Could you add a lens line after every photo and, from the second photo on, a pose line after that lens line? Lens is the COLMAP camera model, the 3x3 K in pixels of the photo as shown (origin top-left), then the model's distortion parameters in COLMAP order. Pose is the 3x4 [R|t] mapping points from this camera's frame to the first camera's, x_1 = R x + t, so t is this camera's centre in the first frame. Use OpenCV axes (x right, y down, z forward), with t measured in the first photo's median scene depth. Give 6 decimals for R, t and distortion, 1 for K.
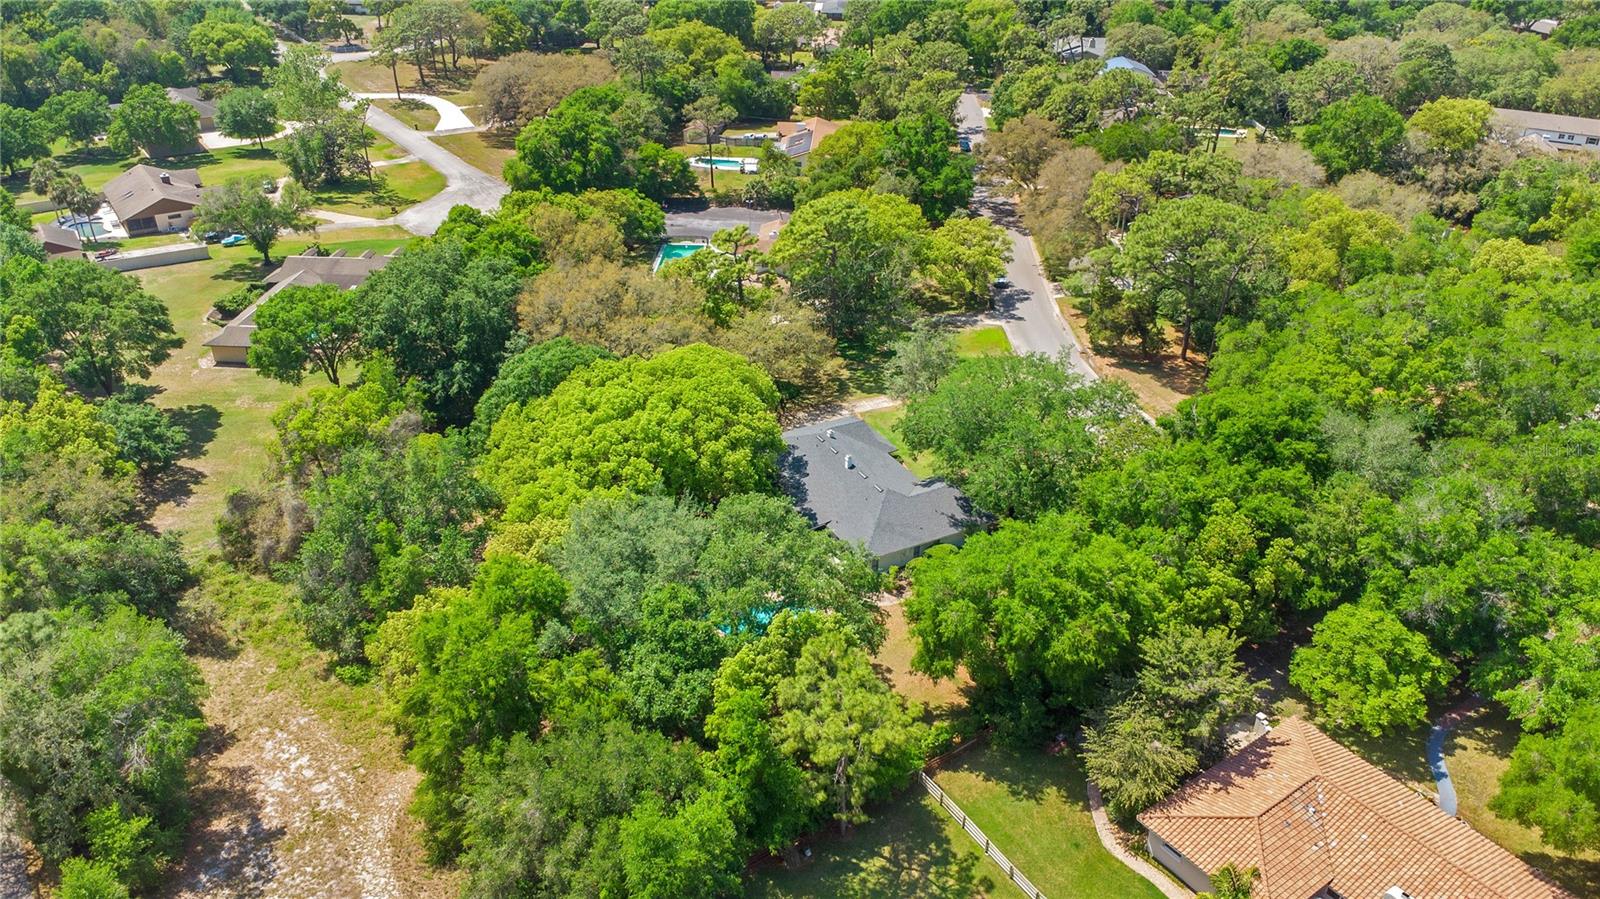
lens RADIAL K [[1146.4, 0, 799.1], [0, 1146.4, 447.0], [0, 0, 1]] dist [0.011975, -0.010130]
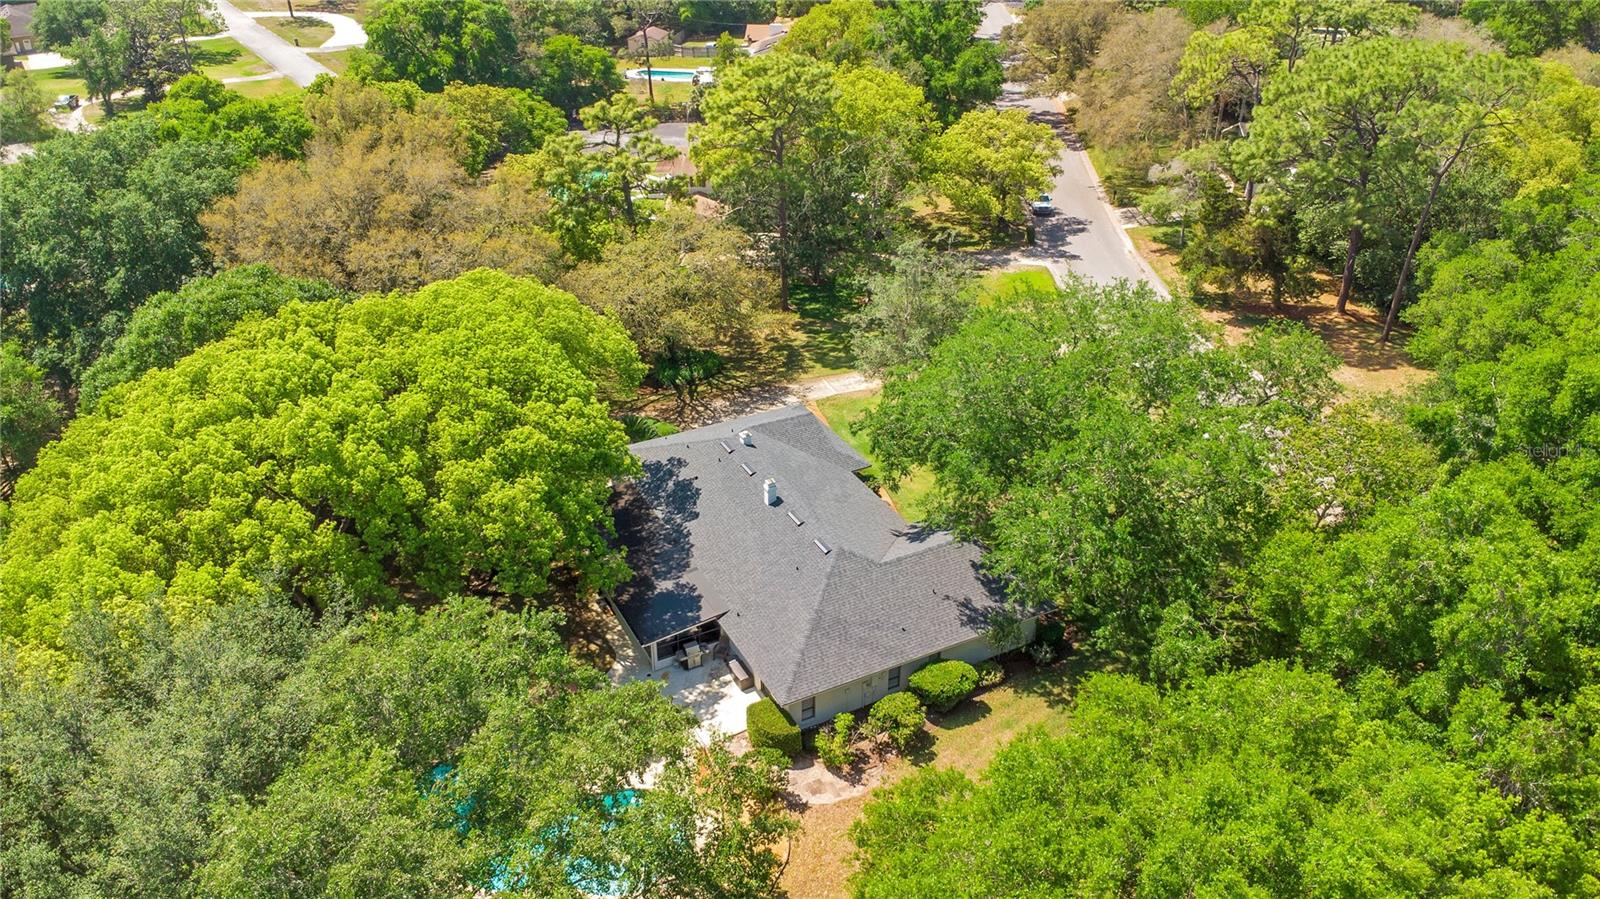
lens RADIAL K [[1146.4, 0, 800.0], [0, 1146.4, 449.9], [0, 0, 1]] dist [0.011975, -0.010130]
pose [[0.999773, -0.003025, -0.021071, 0.055667], [0.003287, 0.999917, 0.012418, -0.010839], [0.021032, -0.012484, 0.999701, 0.385089]]
